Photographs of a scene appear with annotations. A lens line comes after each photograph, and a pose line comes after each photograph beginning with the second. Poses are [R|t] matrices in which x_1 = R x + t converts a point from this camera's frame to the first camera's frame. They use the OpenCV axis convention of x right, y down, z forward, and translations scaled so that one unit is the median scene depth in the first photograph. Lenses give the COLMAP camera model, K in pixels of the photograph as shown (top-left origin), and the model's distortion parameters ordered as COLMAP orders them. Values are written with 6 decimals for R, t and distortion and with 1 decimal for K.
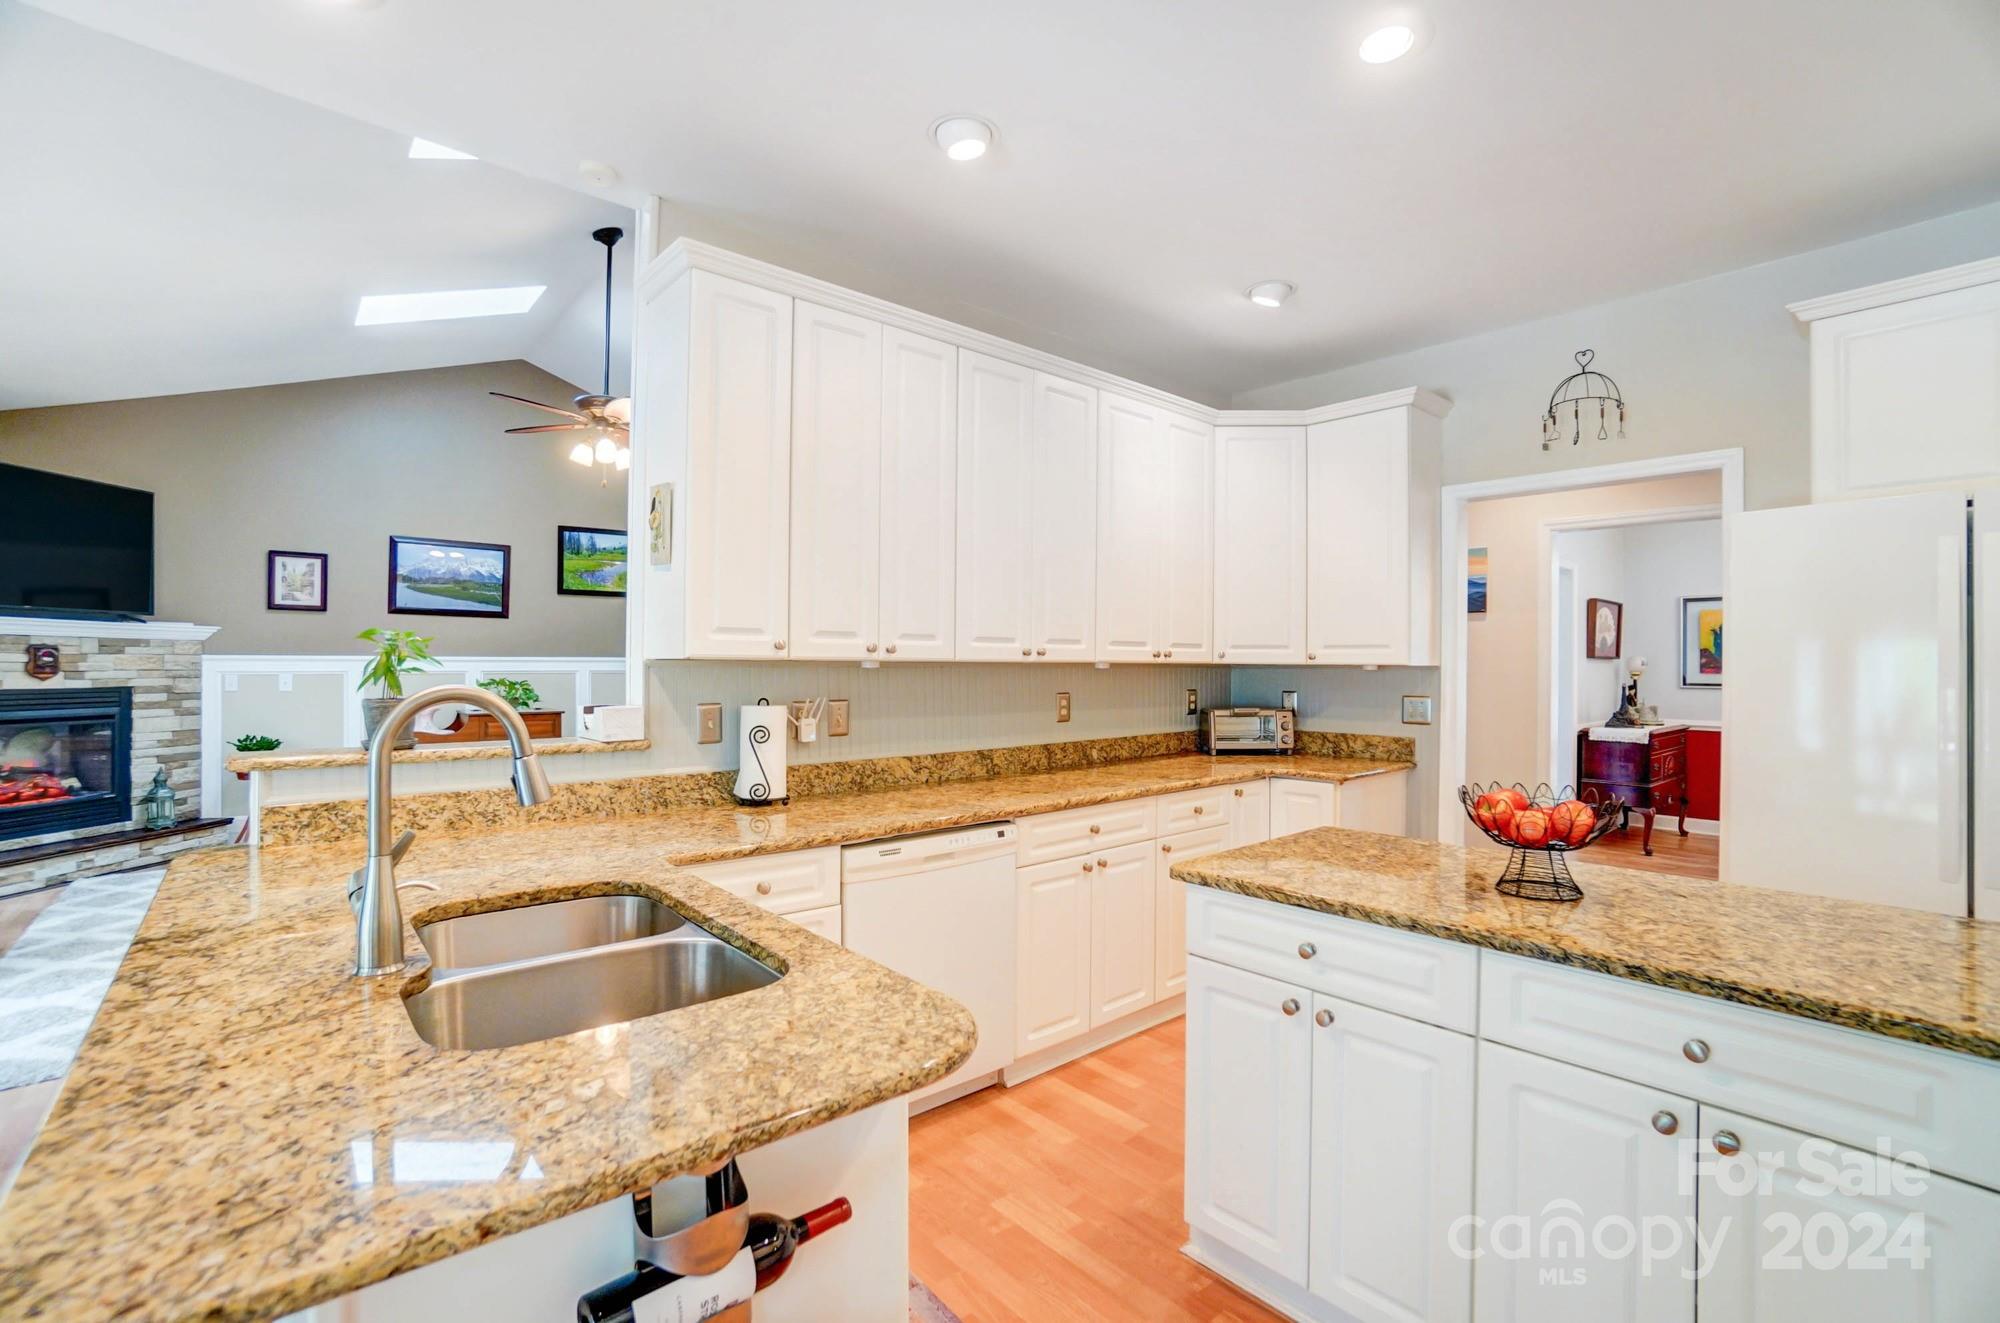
lens RADIAL K [[873.2, 0, 1005.5], [0, 873.2, 662.3], [0, 0, 1]] dist [-0.057823, 0.021484]
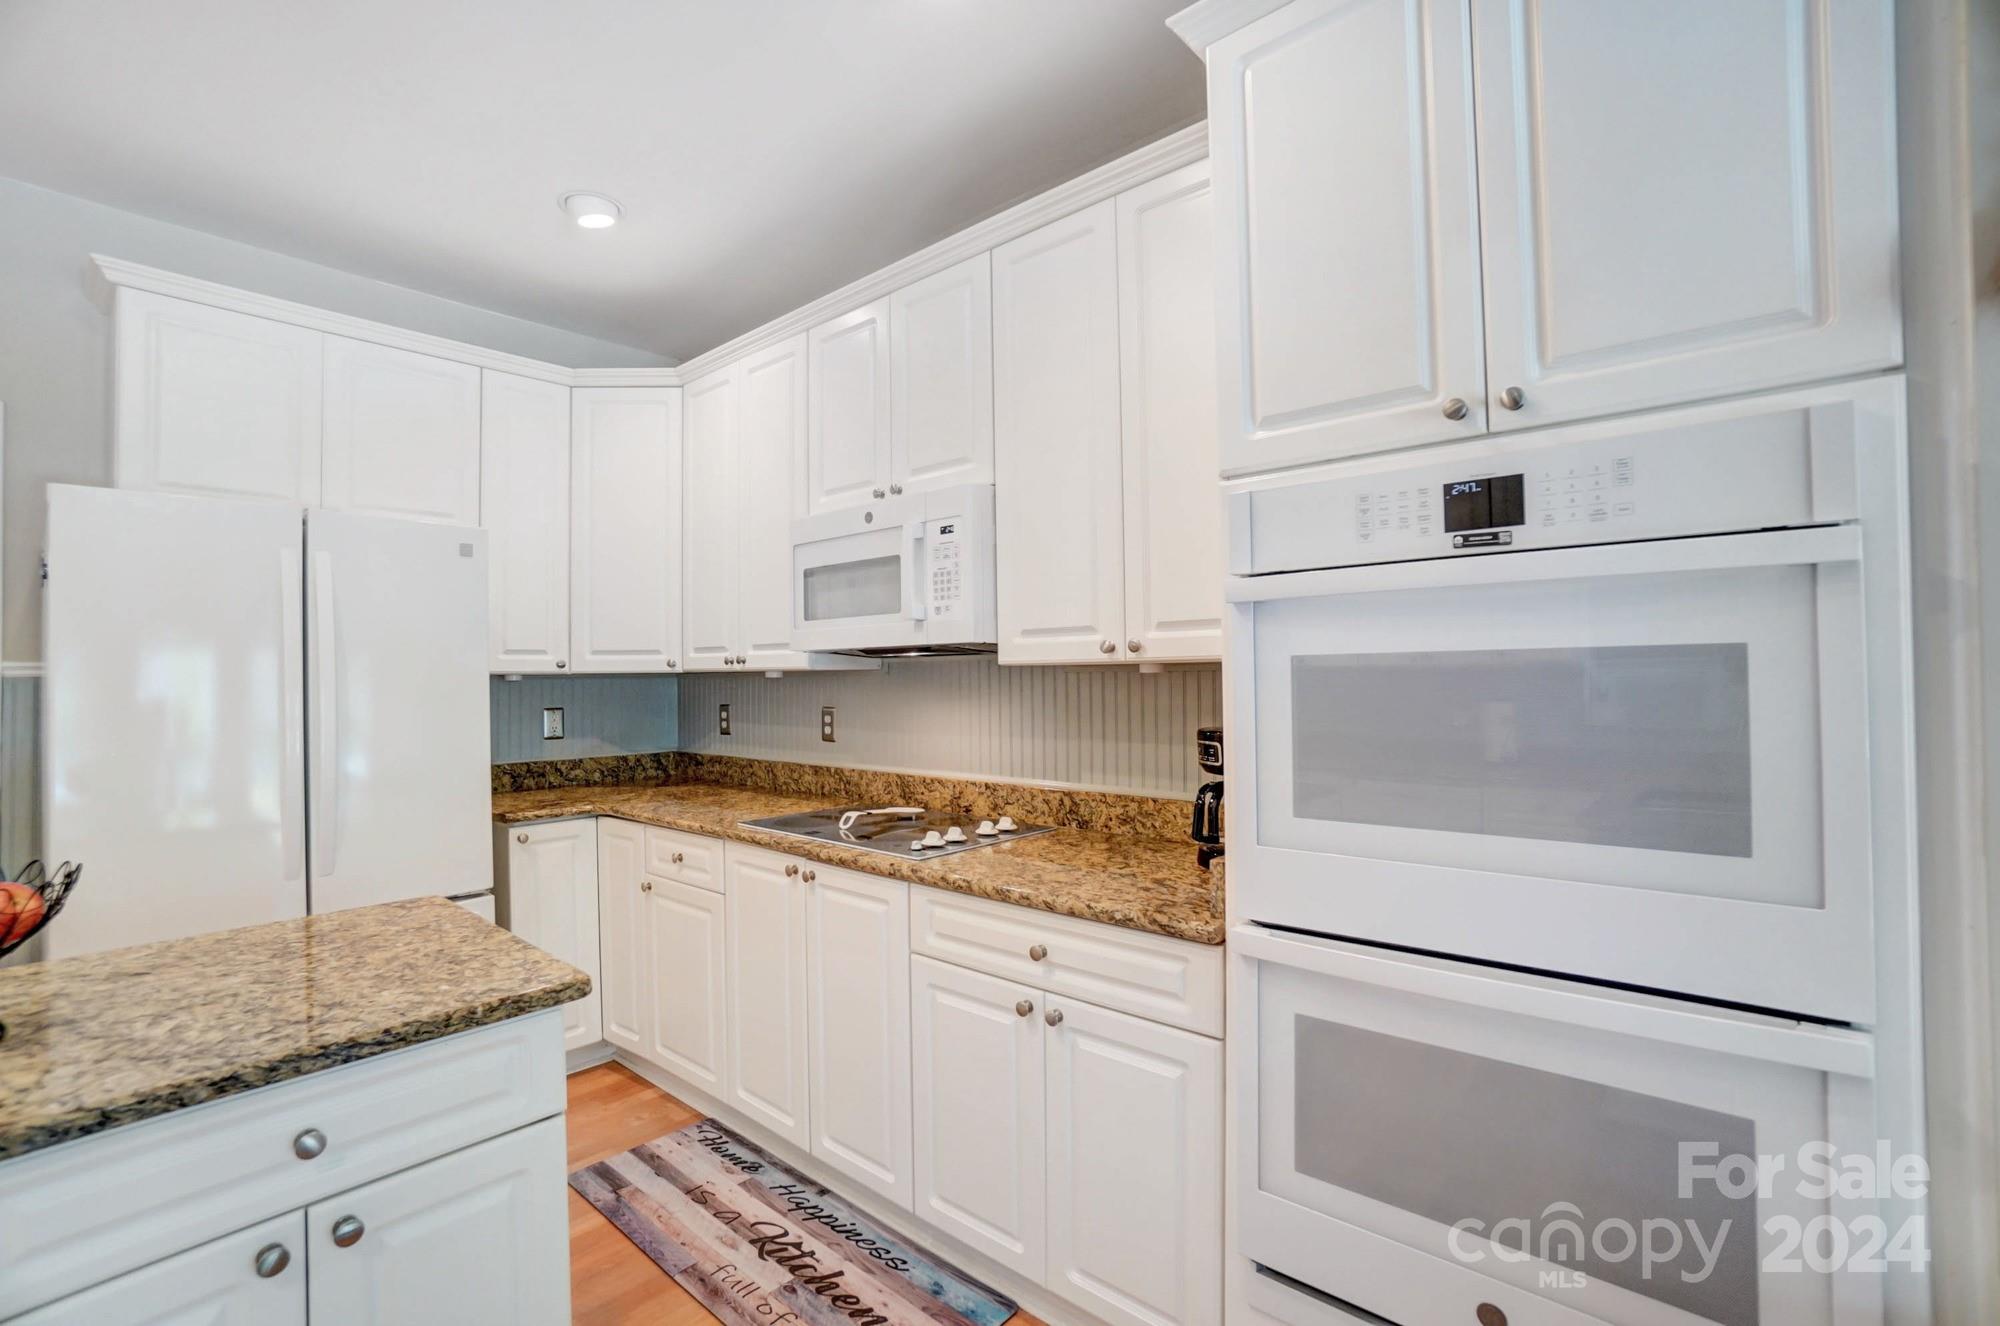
lens RADIAL K [[885.9, 0, 994.3], [0, 885.9, 661.7], [0, 0, 1]] dist [-0.061543, 0.022938]
pose [[-0.123021, 0.007747, 0.992374, -0.031789], [0.007797, 0.999946, -0.006840, 0.002280], [-0.992373, 0.006896, -0.123075, 0.169396]]
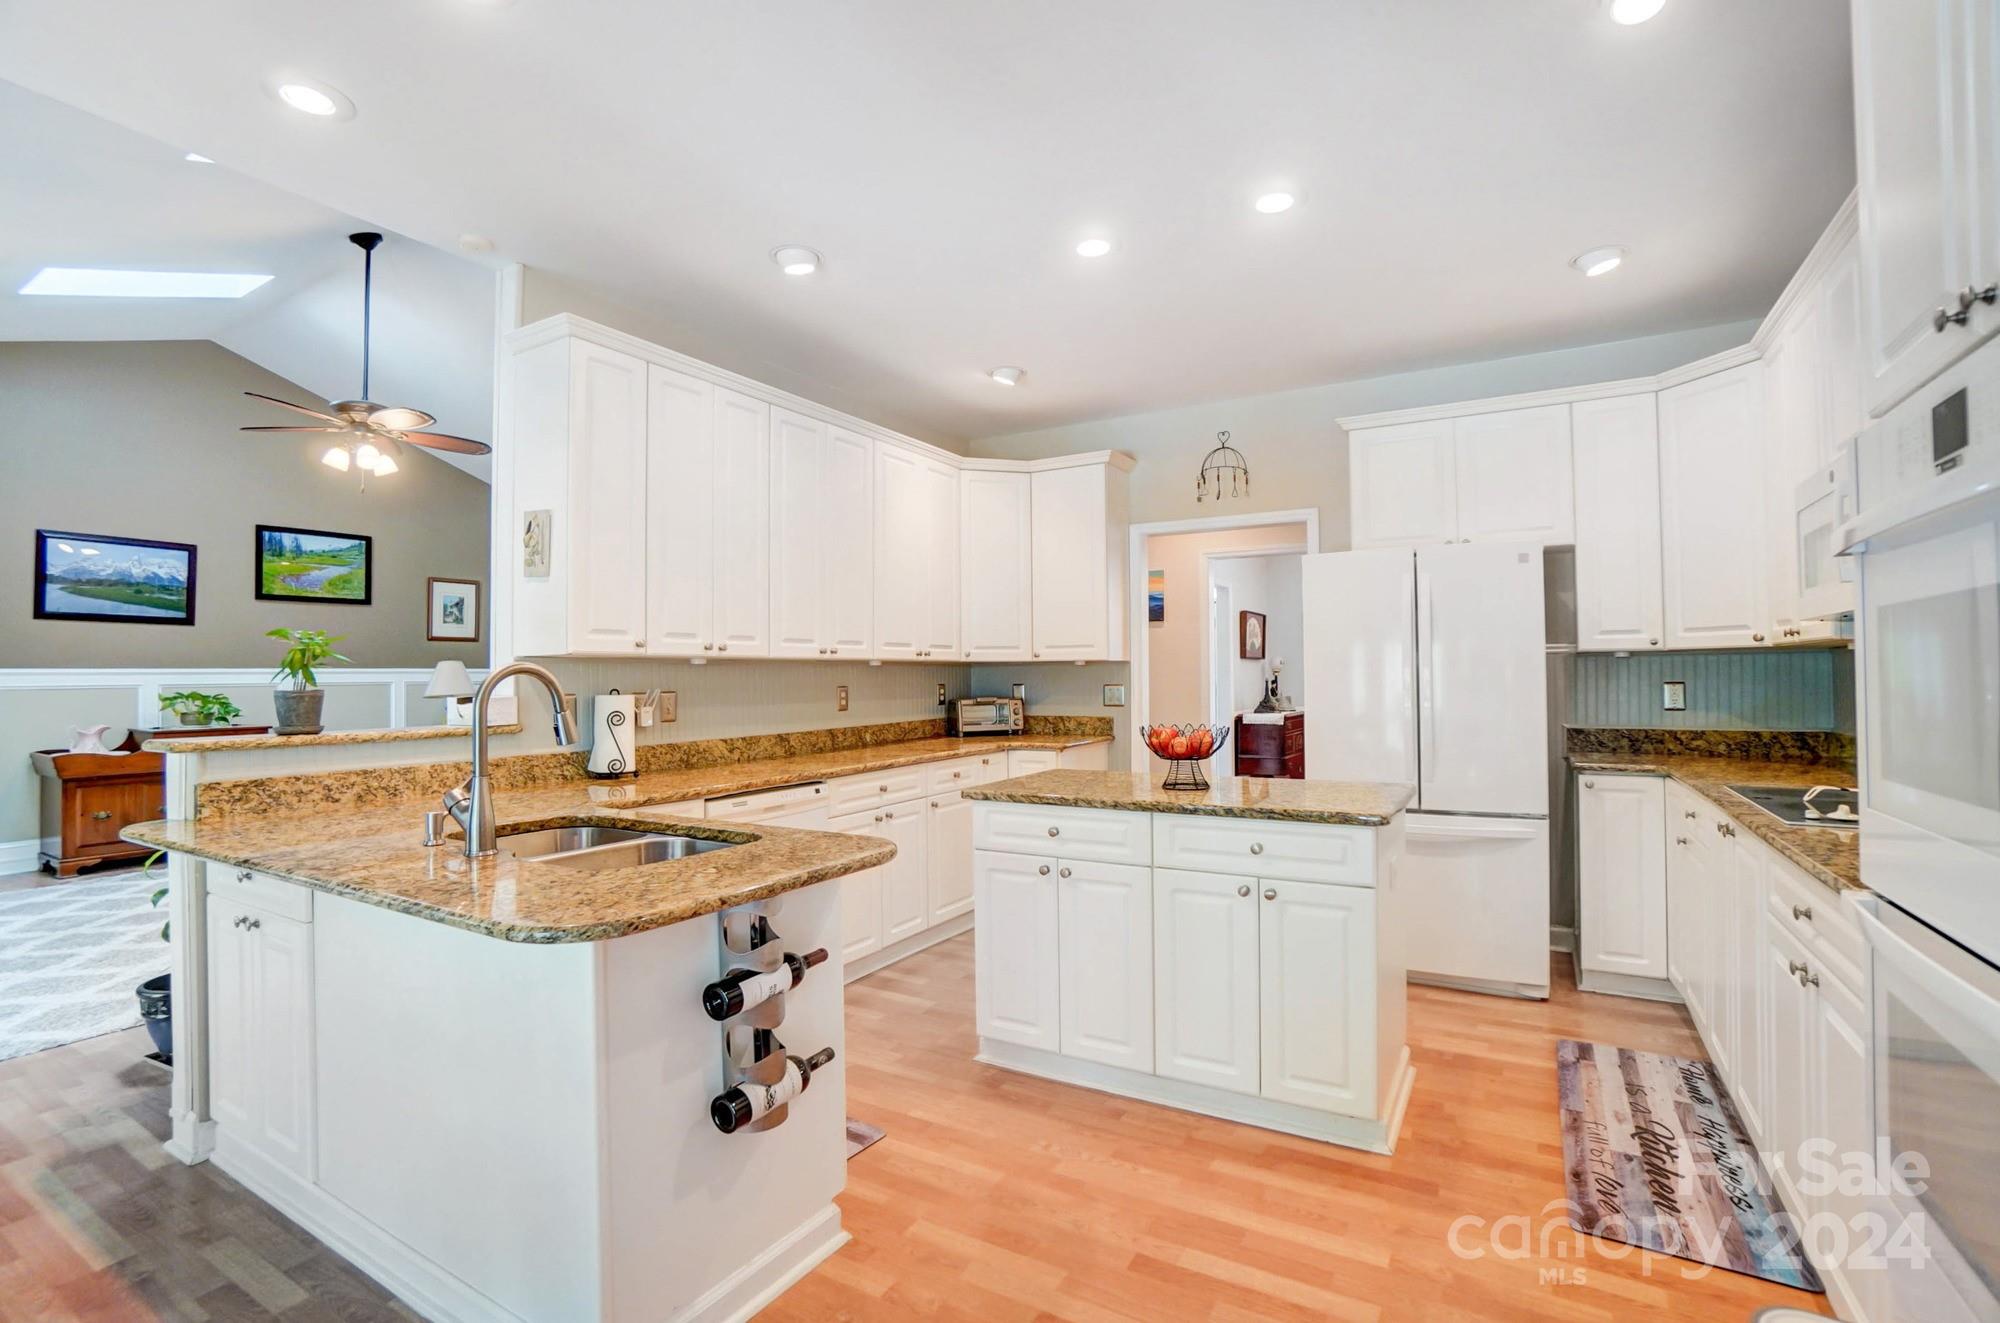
lens RADIAL K [[885.9, 0, 994.3], [0, 885.9, 660.2], [0, 0, 1]] dist [-0.061543, 0.022938]
pose [[0.951742, -0.009793, 0.306744, -0.128937], [0.014396, 0.999815, -0.012746, 0.020890], [-0.306563, 0.016546, 0.951707, -0.266649]]
